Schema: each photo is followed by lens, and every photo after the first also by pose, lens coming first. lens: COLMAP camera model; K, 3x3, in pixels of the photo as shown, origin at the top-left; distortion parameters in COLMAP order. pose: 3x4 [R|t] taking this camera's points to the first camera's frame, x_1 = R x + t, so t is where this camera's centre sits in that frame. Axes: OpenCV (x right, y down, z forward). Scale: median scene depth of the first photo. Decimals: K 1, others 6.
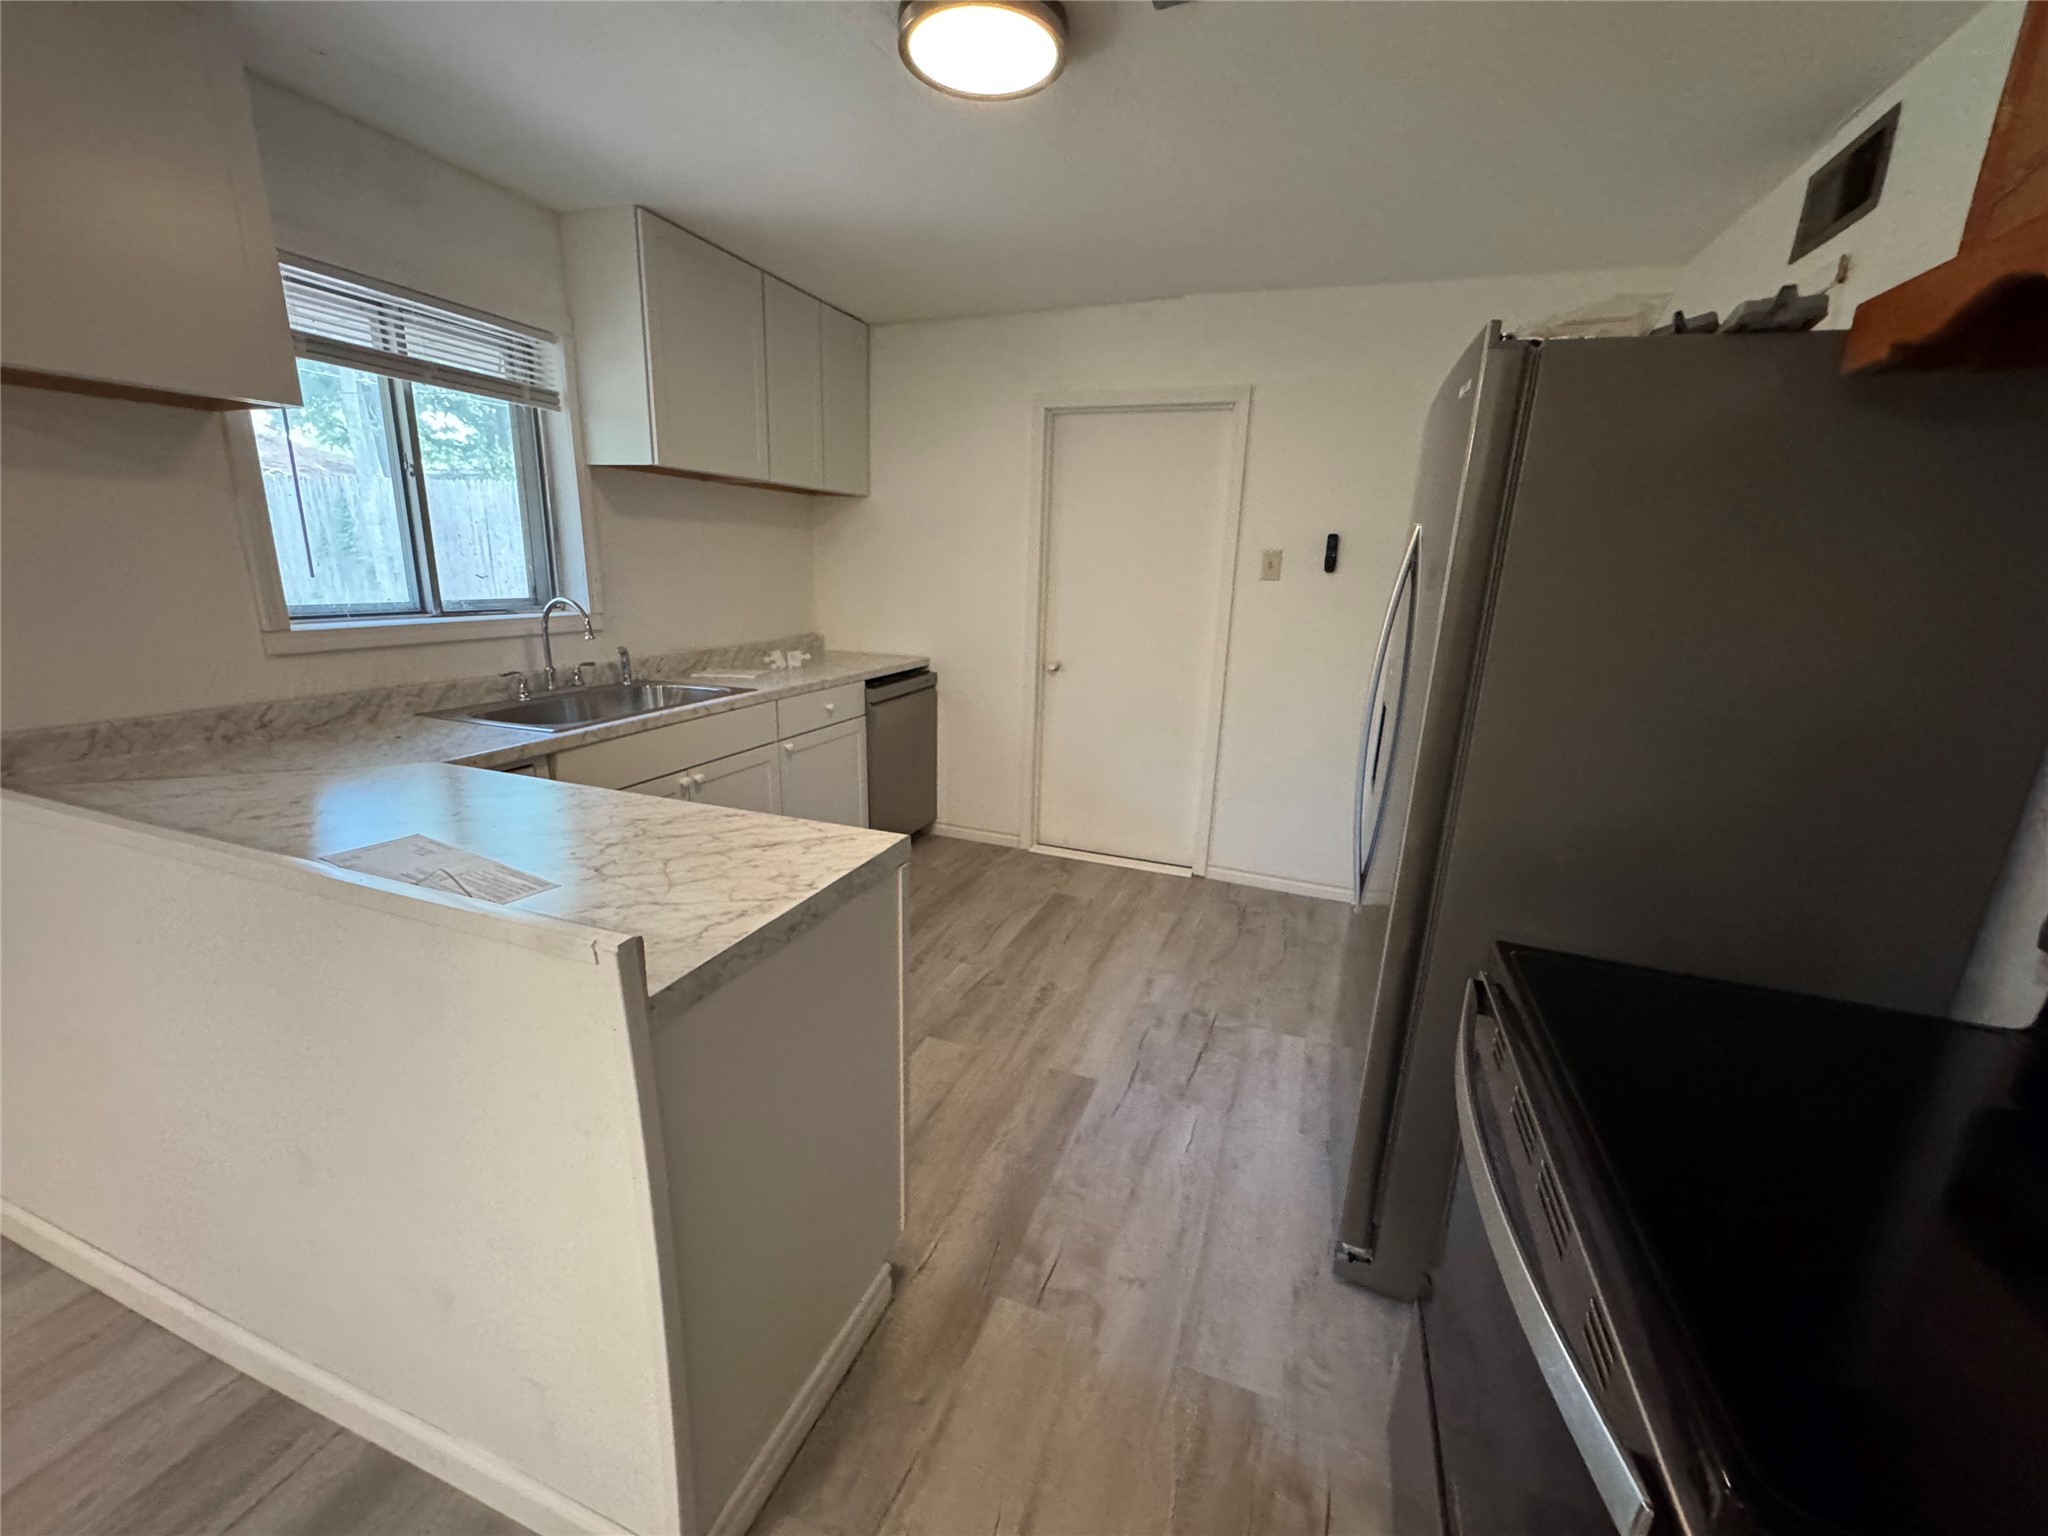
lens RADIAL K [[816.9, 0, 1025.2], [0, 816.9, 771.6], [0, 0, 1]] dist [0.000701, 0.000023]
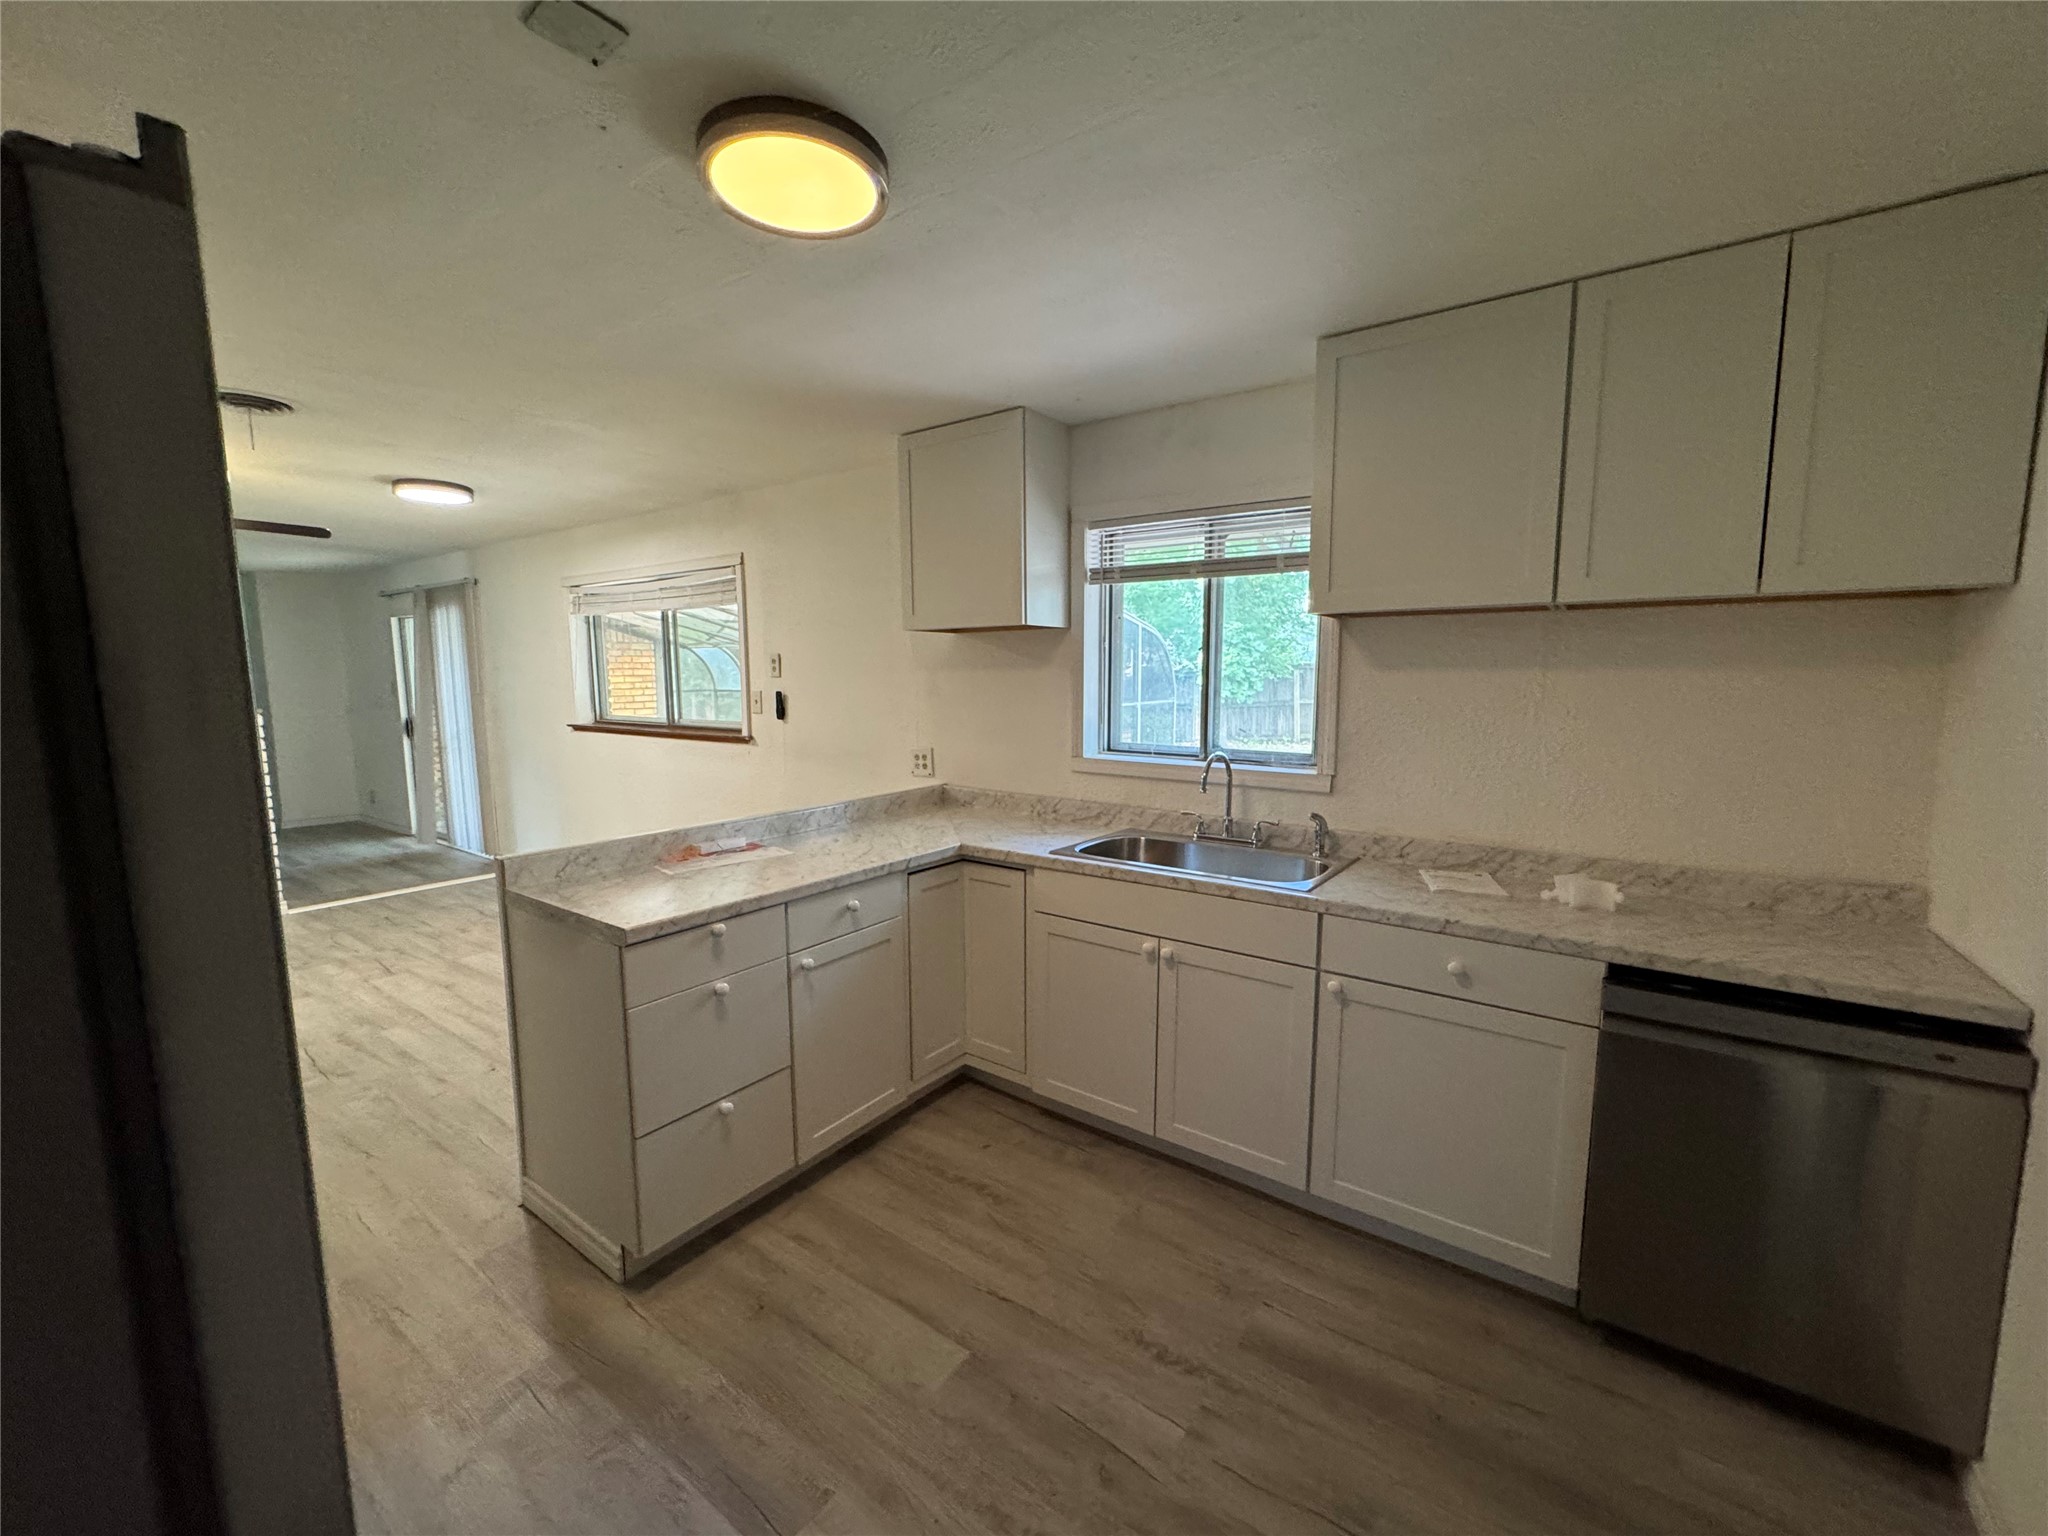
lens RADIAL K [[816.9, 0, 1025.2], [0, 816.9, 771.6], [0, 0, 1]] dist [0.000701, 0.000023]
pose [[-0.261057, 0.081893, -0.961843, 0.516487], [-0.253472, 0.955617, 0.150159, -0.289562], [0.931451, 0.283001, -0.228713, 1.034291]]
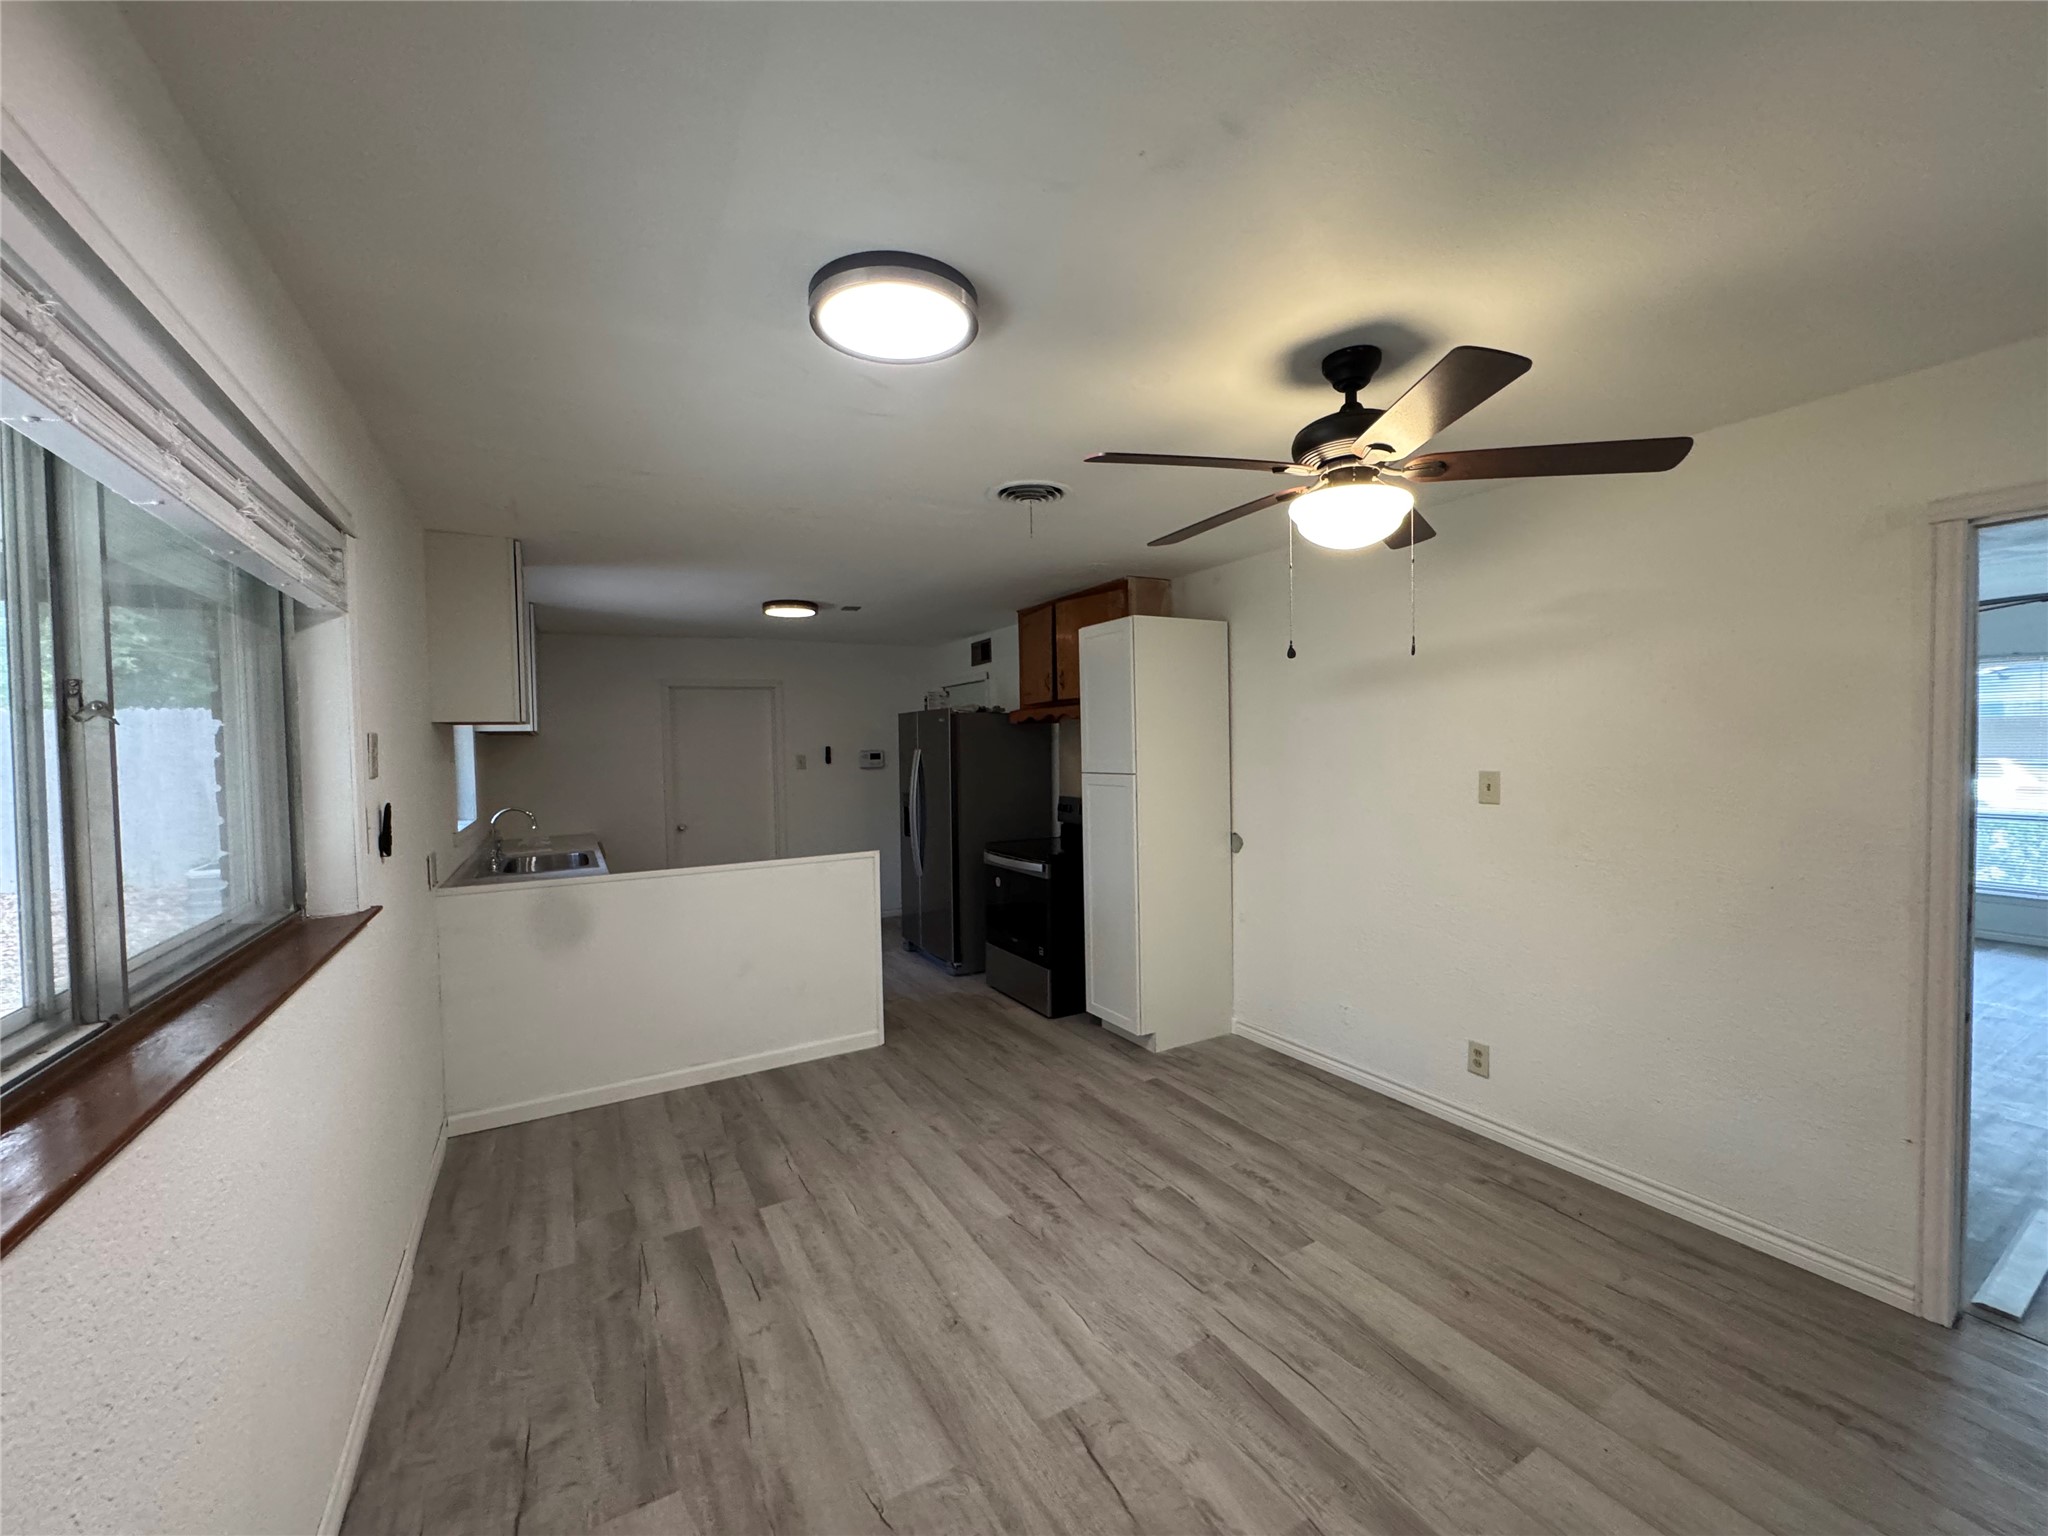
lens RADIAL K [[816.9, 0, 1025.2], [0, 816.9, 771.6], [0, 0, 1]] dist [0.000701, 0.000023]
pose [[0.641567, -0.072804, 0.763604, -1.213443], [0.234867, 0.966318, -0.105199, 0.159209], [-0.730226, 0.246837, 0.637057, -0.957595]]
